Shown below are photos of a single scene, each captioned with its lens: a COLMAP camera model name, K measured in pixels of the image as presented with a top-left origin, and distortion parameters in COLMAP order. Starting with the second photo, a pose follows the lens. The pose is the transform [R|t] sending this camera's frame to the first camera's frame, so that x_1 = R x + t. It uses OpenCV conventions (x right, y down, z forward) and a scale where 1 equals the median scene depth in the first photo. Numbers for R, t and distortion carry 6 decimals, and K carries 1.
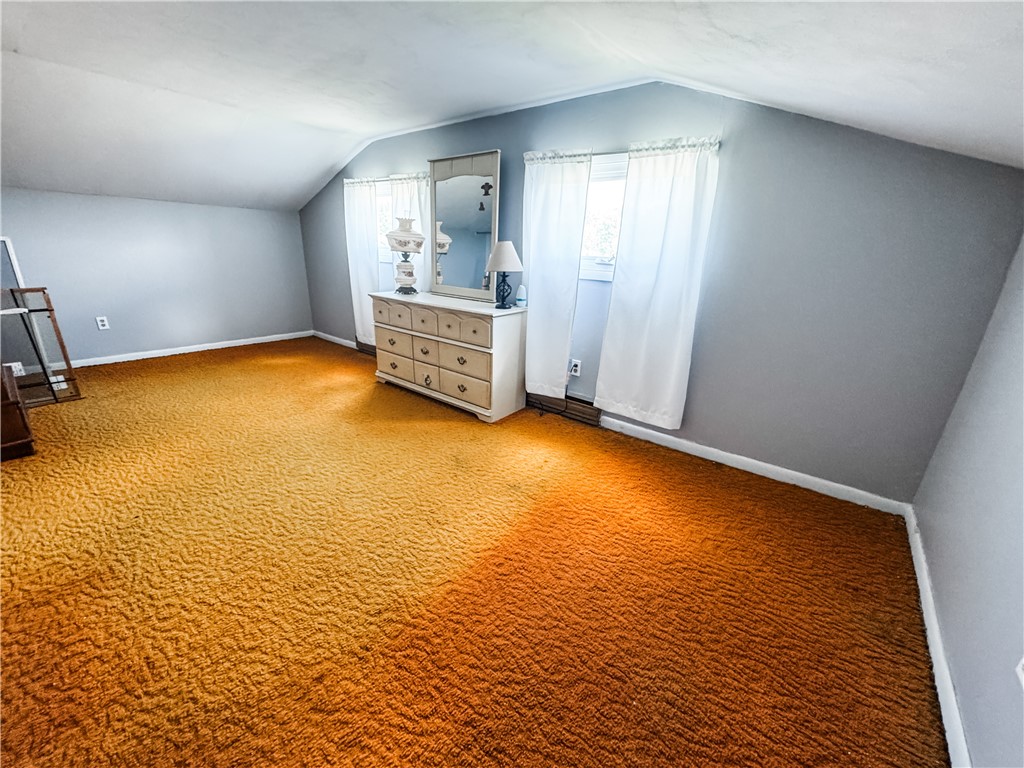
lens RADIAL K [[407.8, 0, 512.0], [0, 407.8, 384.0], [0, 0, 1]] dist [-0.001359, -0.000189]
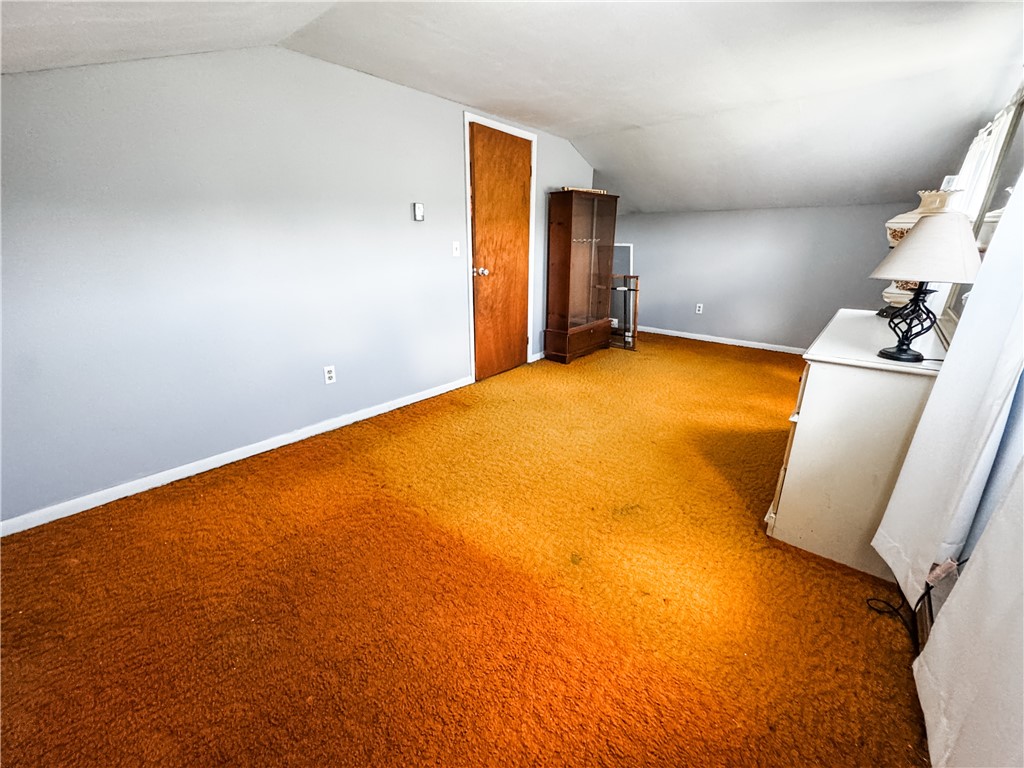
lens RADIAL K [[407.8, 0, 512.0], [0, 407.8, 384.0], [0, 0, 1]] dist [-0.001359, -0.000189]
pose [[-0.042988, 0.290493, -0.955911, 0.467571], [-0.317638, 0.903177, 0.288752, -0.153788], [0.947237, 0.316046, 0.053446, 0.563152]]
